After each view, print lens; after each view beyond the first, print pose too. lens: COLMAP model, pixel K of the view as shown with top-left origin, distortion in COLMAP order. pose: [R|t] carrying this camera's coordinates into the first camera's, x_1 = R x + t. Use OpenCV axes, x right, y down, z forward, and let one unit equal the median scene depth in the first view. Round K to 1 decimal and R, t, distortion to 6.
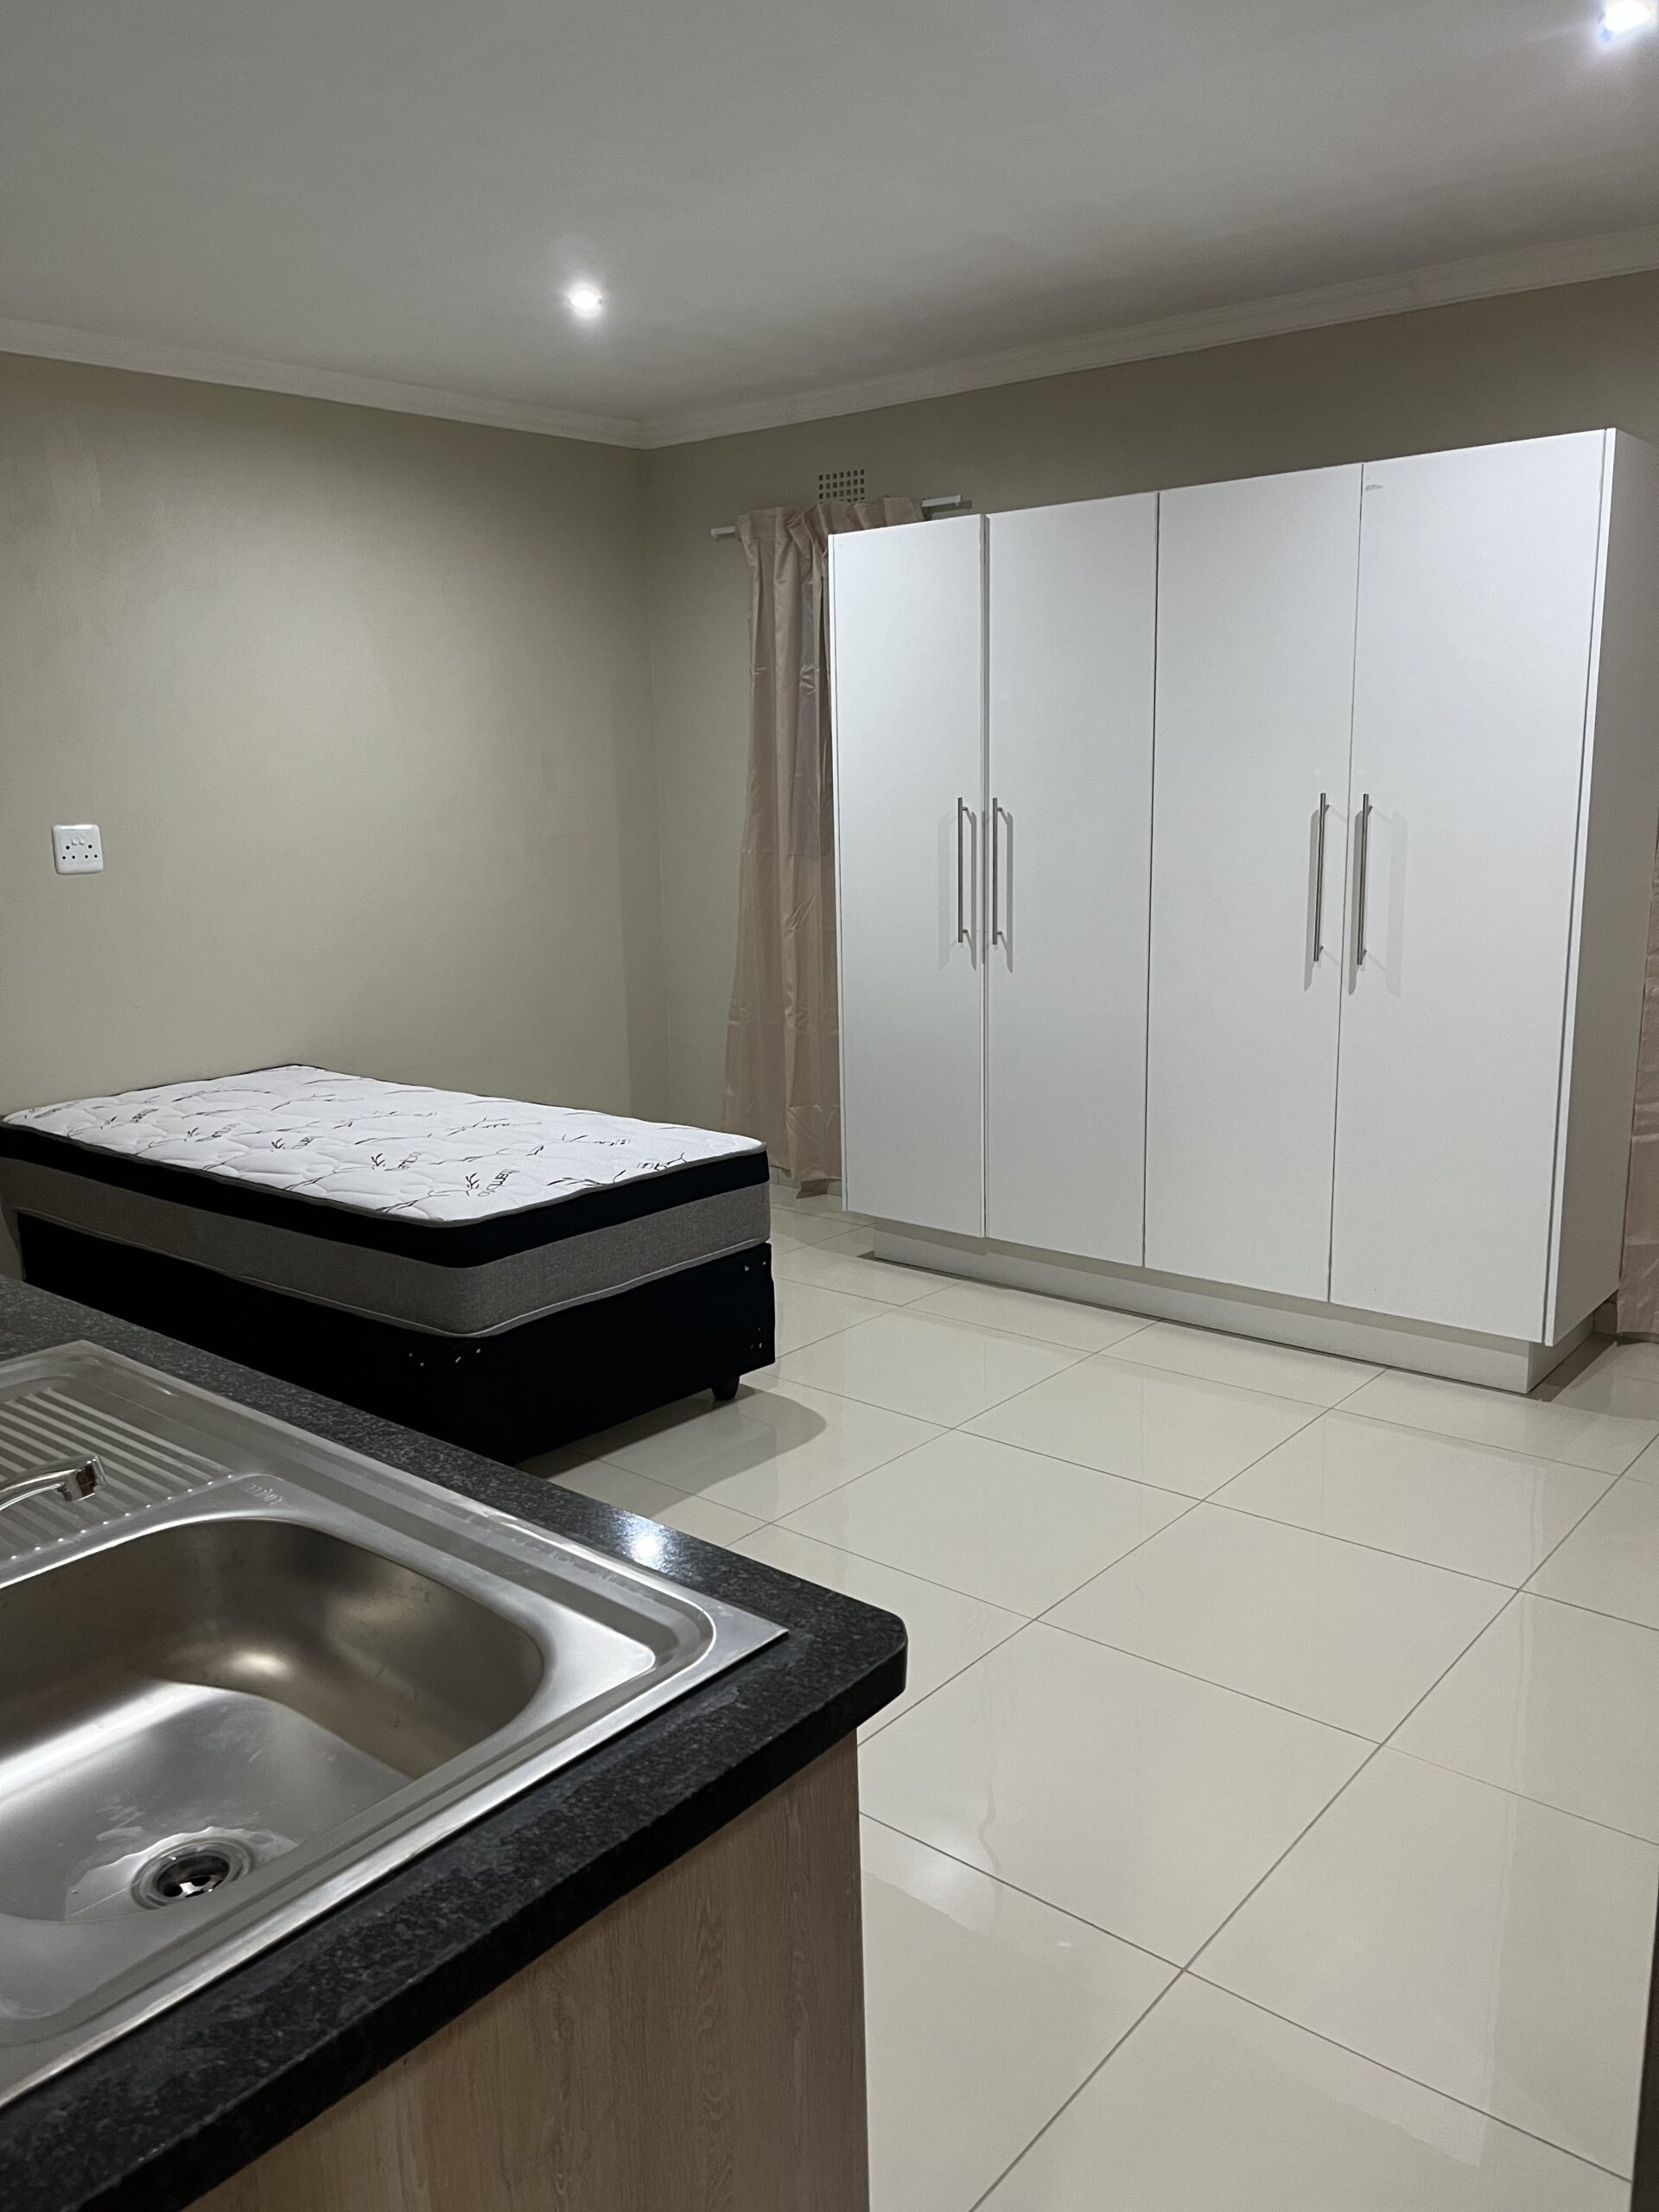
lens RADIAL K [[1679.6, 0, 818.9], [0, 1679.6, 1129.5], [0, 0, 1]] dist [0.061386, -0.086825]
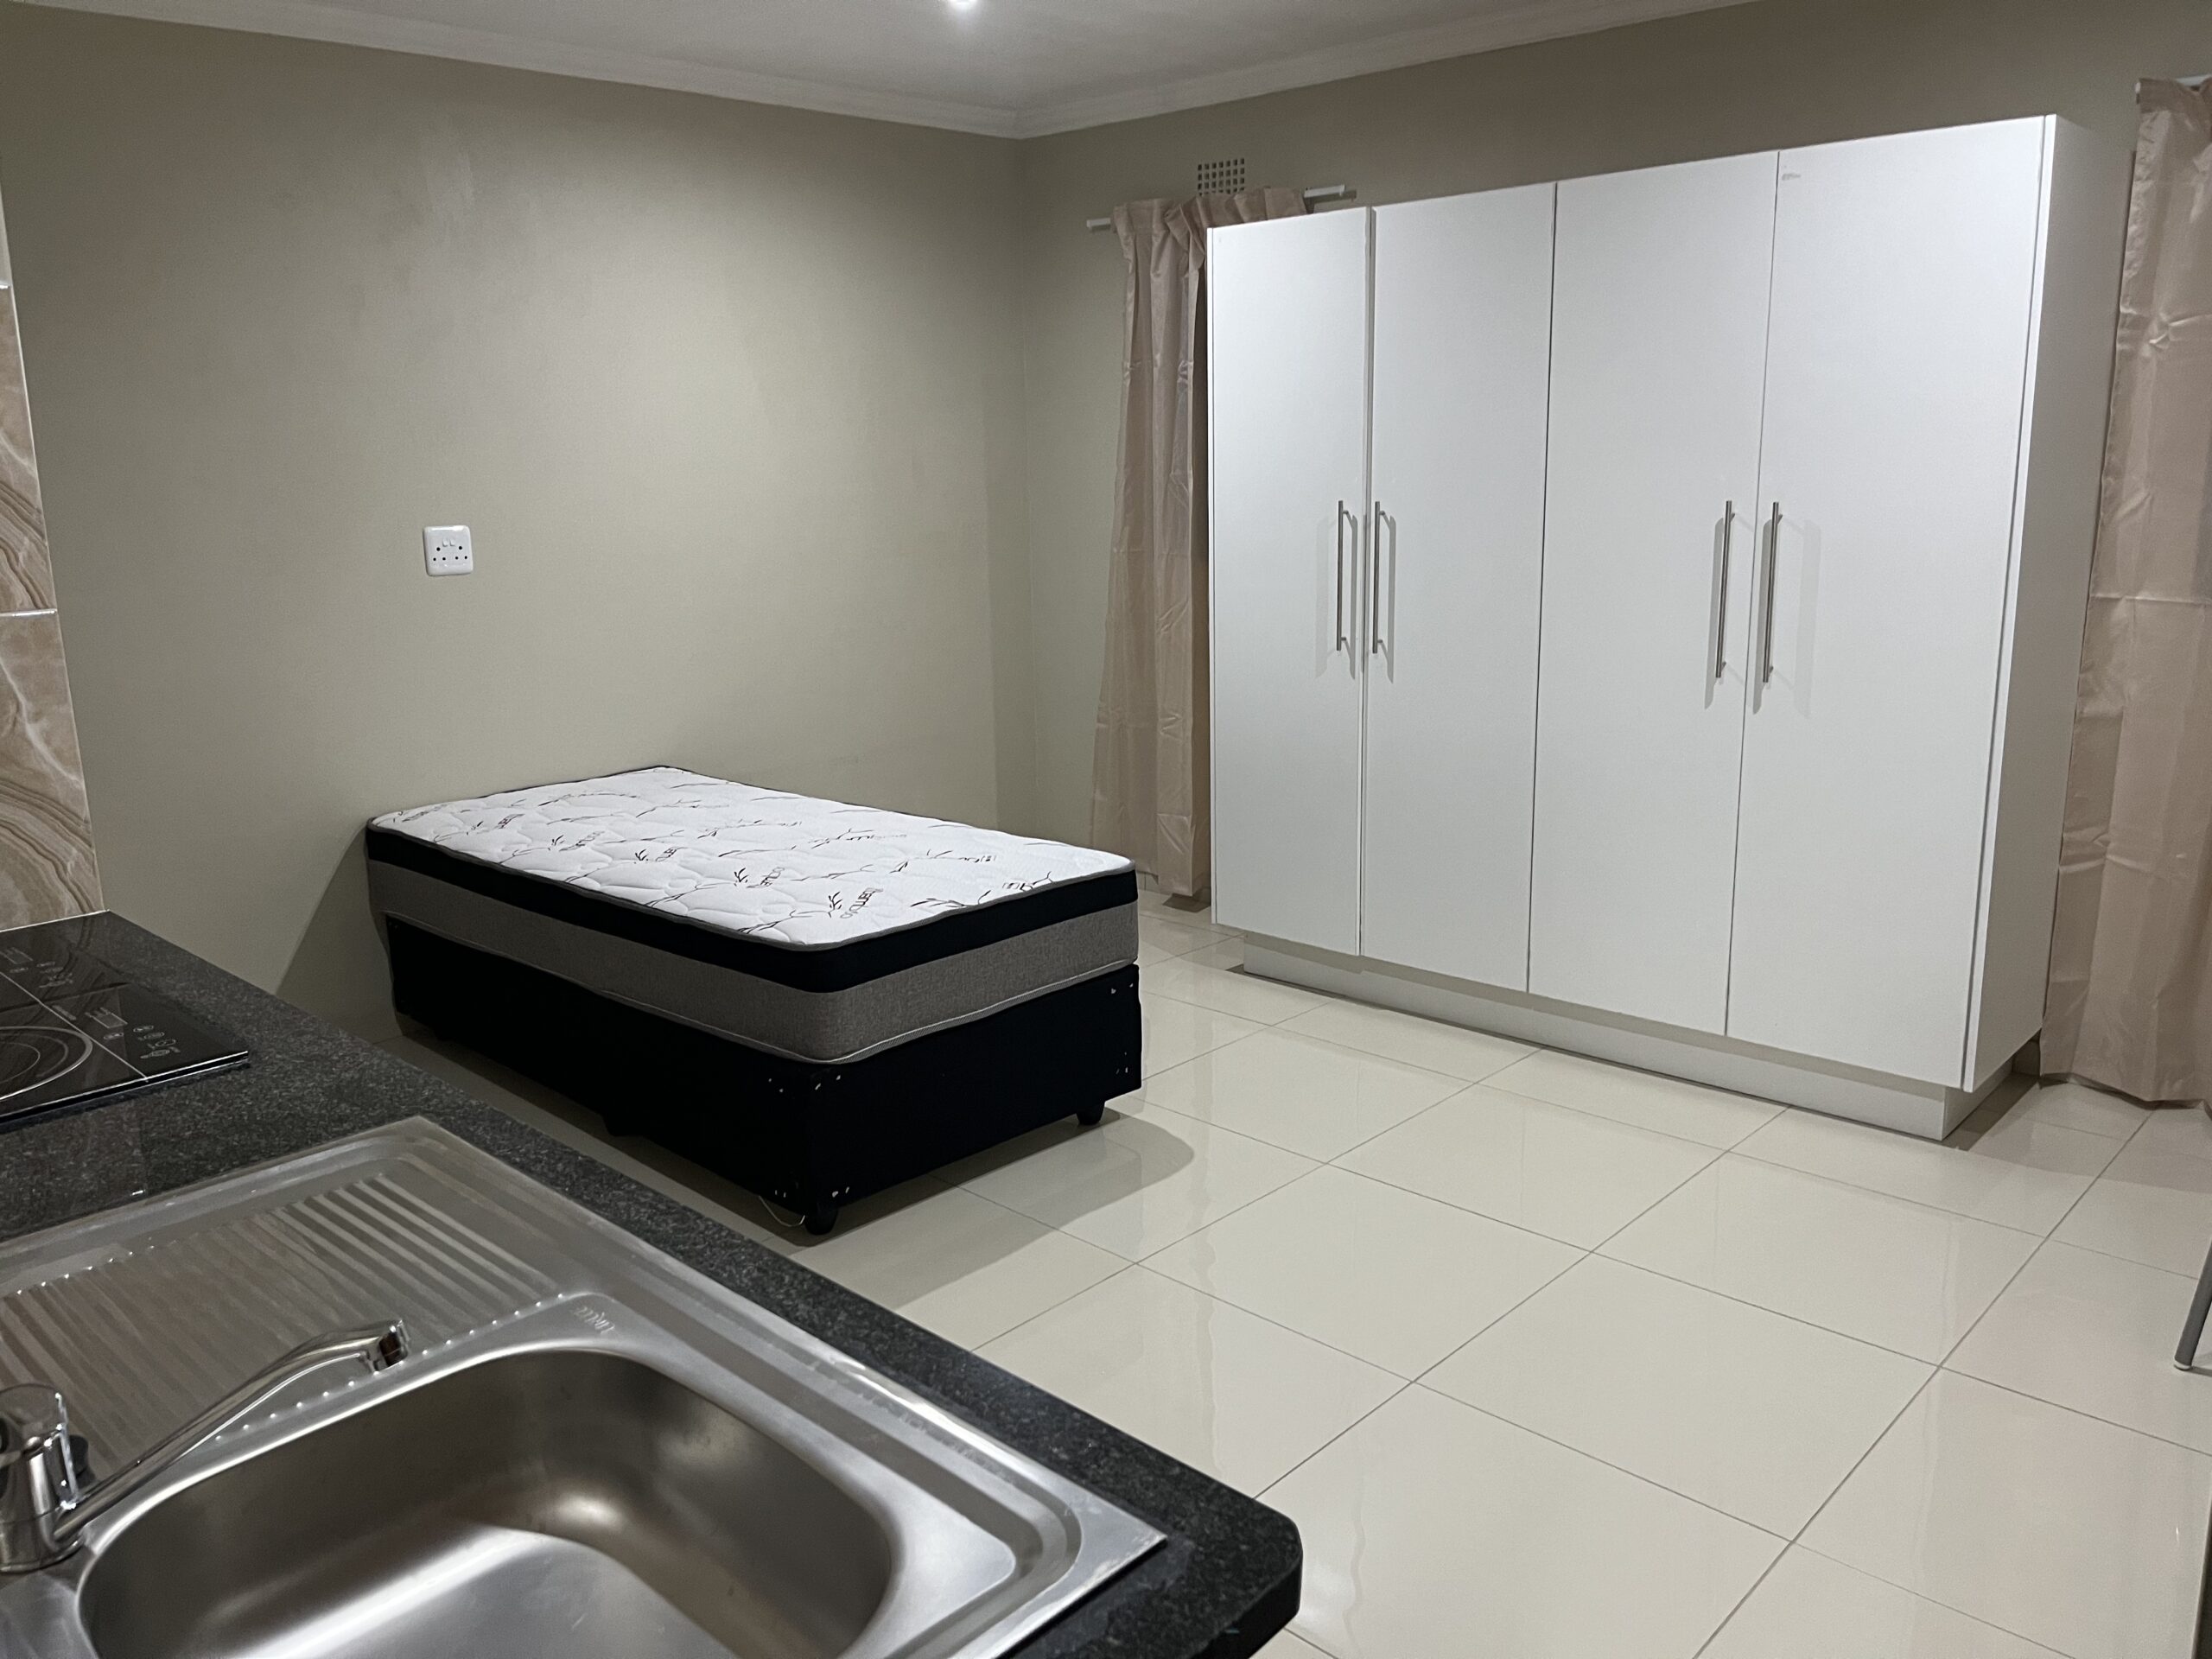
lens RADIAL K [[1679.6, 0, 1090.0], [0, 1679.6, 821.5], [0, 0, 1]] dist [0.061386, -0.086825]
pose [[0.998345, 0.011910, -0.056255, -0.003354], [-0.011505, 0.999906, 0.007525, -0.021550], [0.056340, -0.006865, 0.998388, 0.031507]]
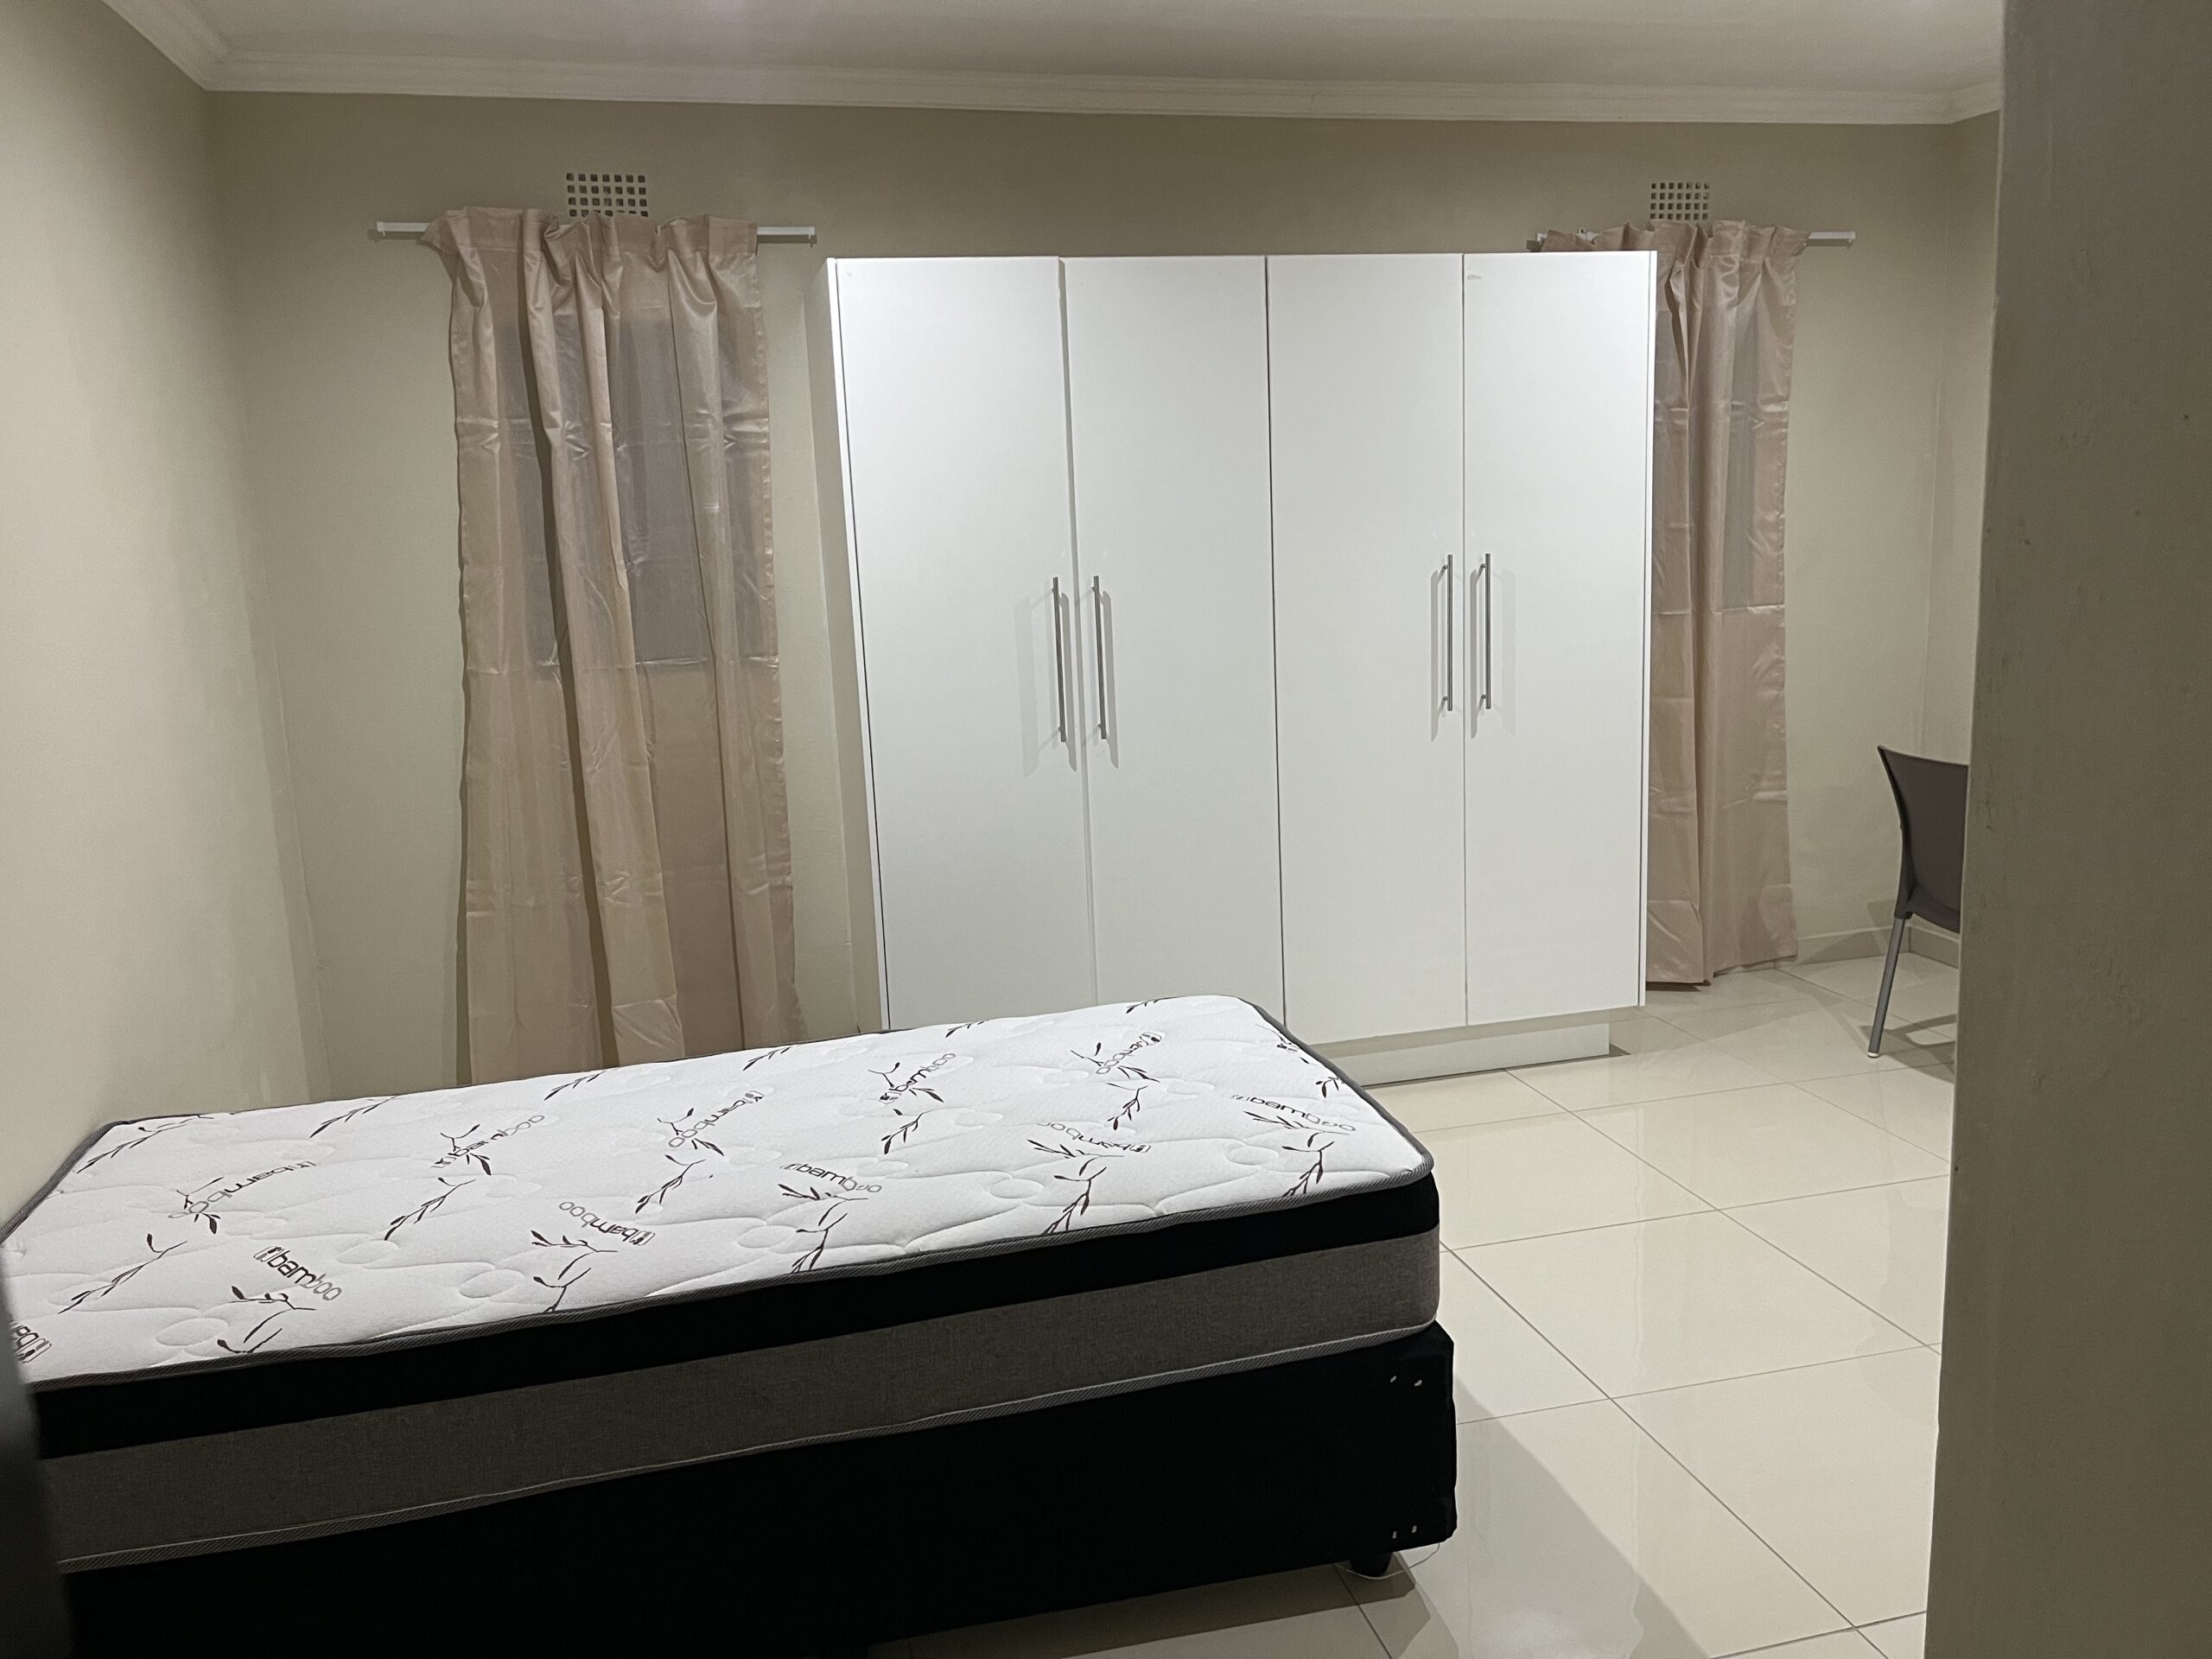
lens RADIAL K [[1679.6, 0, 1101.7], [0, 1679.6, 815.6], [0, 0, 1]] dist [0.061386, -0.086825]
pose [[0.568510, -0.146109, 0.809598, -0.686226], [0.205028, 0.978214, 0.032567, -0.111842], [-0.796719, 0.147476, 0.586081, 0.549299]]
